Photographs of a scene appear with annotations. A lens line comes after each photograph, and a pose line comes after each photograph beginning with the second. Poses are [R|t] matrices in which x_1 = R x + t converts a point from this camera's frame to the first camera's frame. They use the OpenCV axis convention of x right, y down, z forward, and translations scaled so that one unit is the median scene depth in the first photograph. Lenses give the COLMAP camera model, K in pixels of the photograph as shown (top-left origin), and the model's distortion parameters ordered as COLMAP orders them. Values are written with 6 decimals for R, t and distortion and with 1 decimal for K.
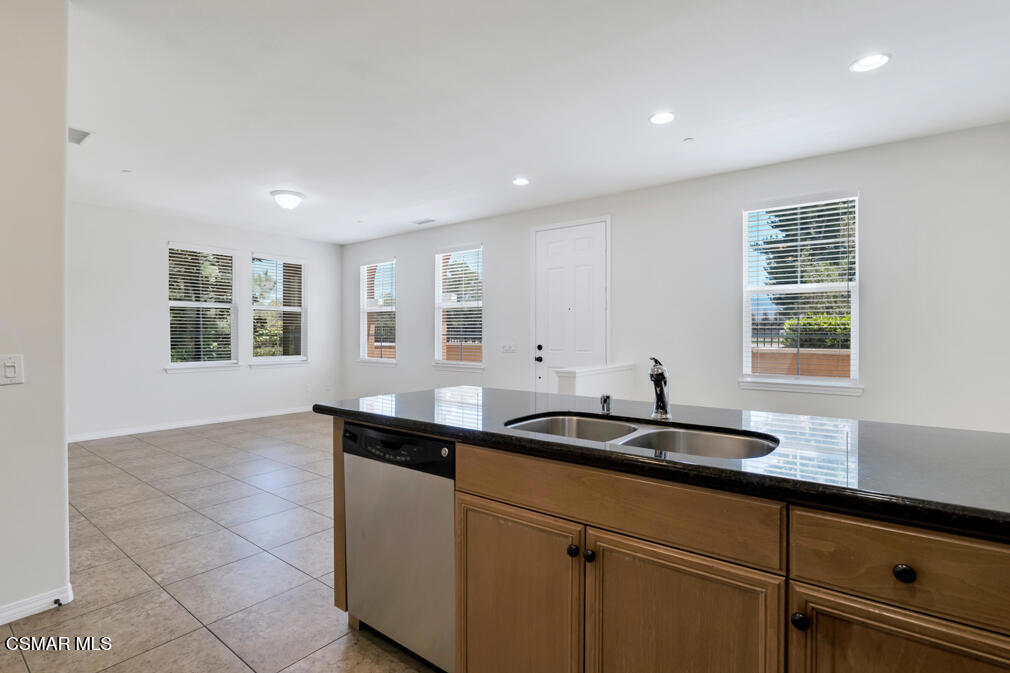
lens RADIAL K [[488.0, 0, 511.1], [0, 488.0, 338.7], [0, 0, 1]] dist [-0.001973, 0.000102]
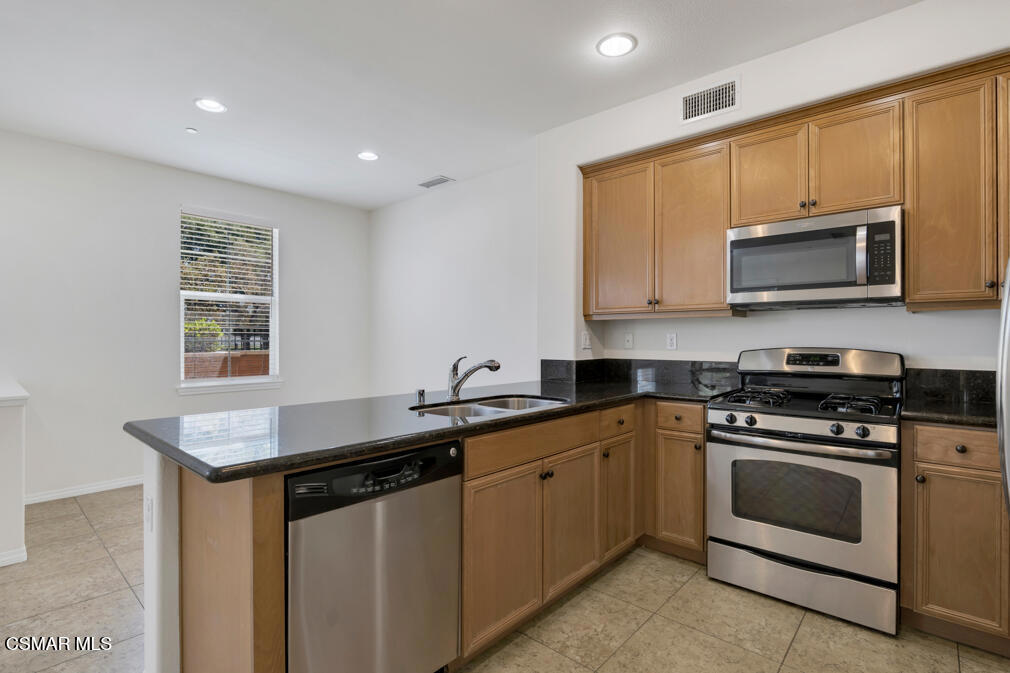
lens RADIAL K [[481.1, 0, 503.4], [0, 481.1, 340.9], [0, 0, 1]] dist [-0.003105, -0.000216]
pose [[0.086699, -0.005876, 0.996217, -1.038645], [0.008109, 0.999954, 0.005193, -0.013094], [-0.996202, 0.007628, 0.086743, 0.708608]]
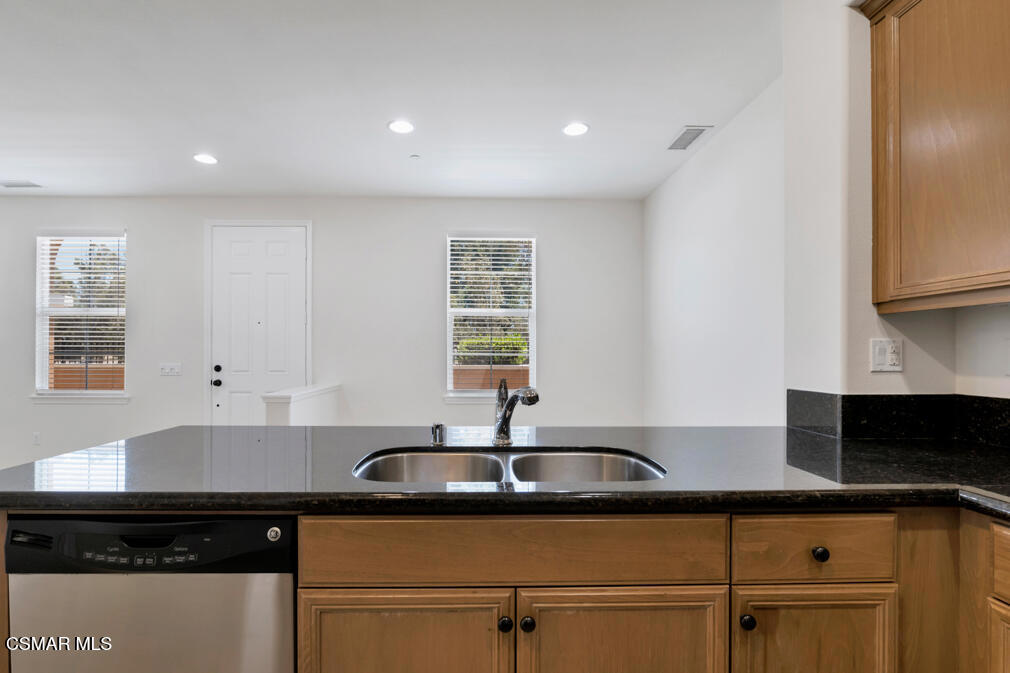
lens RADIAL K [[486.9, 0, 487.9], [0, 486.9, 353.9], [0, 0, 1]] dist [-0.012809, 0.000091]
pose [[0.787079, -0.001140, 0.616852, -0.274574], [0.004710, 0.999980, -0.004162, -0.003453], [-0.616835, 0.006181, 0.787068, 0.278599]]
